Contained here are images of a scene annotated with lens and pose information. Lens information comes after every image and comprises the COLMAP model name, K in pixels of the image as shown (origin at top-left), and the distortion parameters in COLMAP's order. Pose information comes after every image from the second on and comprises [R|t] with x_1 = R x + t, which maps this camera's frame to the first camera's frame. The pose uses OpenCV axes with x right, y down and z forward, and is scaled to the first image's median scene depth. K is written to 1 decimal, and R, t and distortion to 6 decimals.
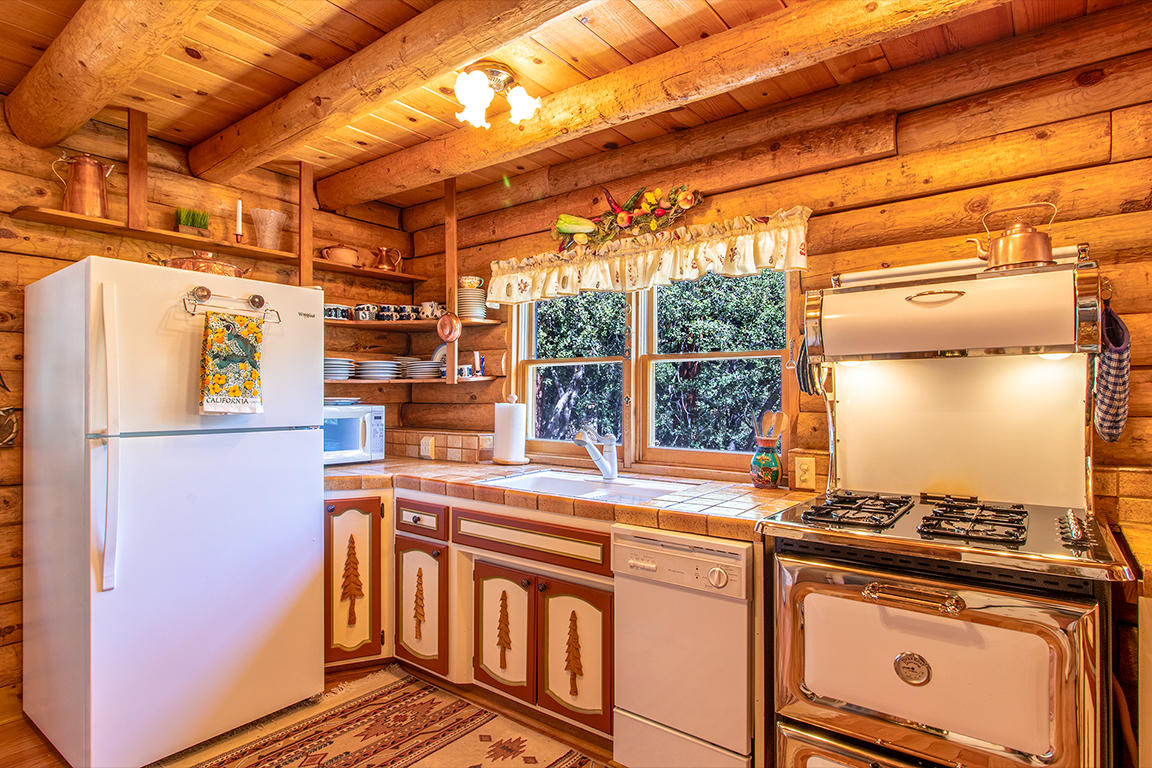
lens RADIAL K [[607.7, 0, 565.6], [0, 607.7, 391.1], [0, 0, 1]] dist [0.002490, -0.000414]
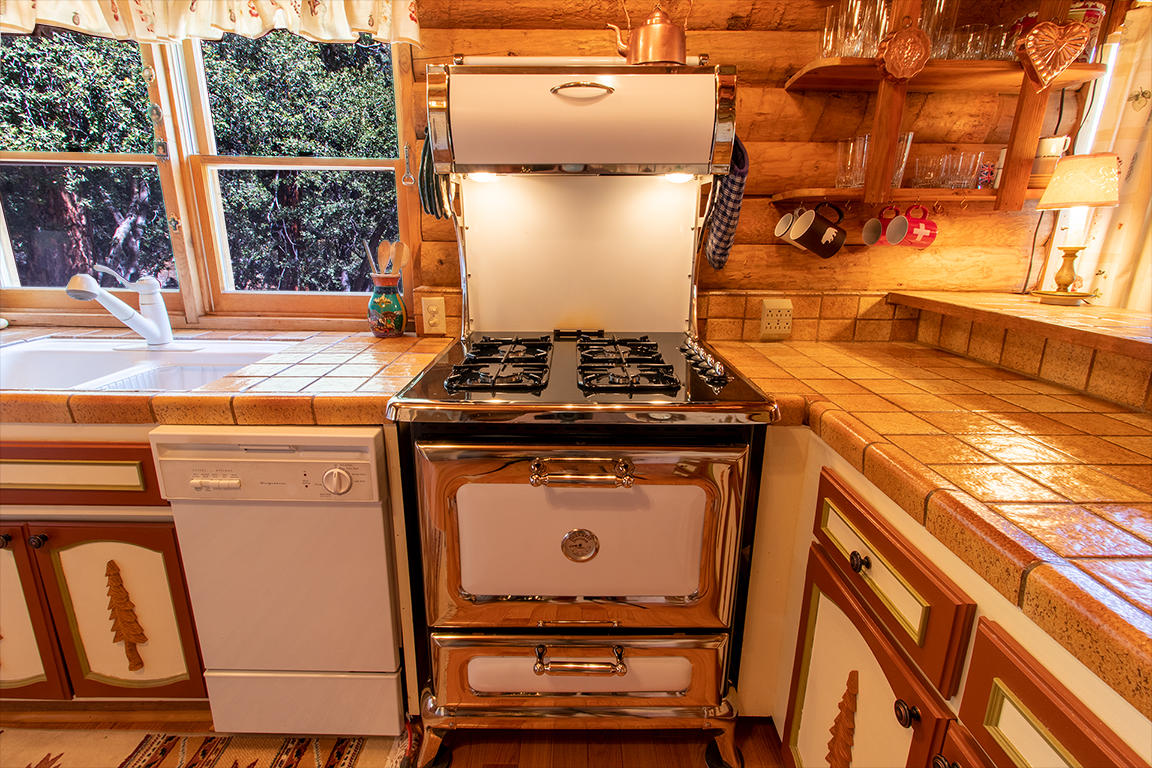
lens RADIAL K [[556.0, 0, 570.3], [0, 556.0, 389.1], [0, 0, 1]] dist [0.006049, 0.001104]
pose [[0.798337, -0.159093, 0.580816, 0.088346], [-0.015017, 0.958914, 0.283300, 0.011872], [-0.602023, -0.234891, 0.763148, 0.301048]]
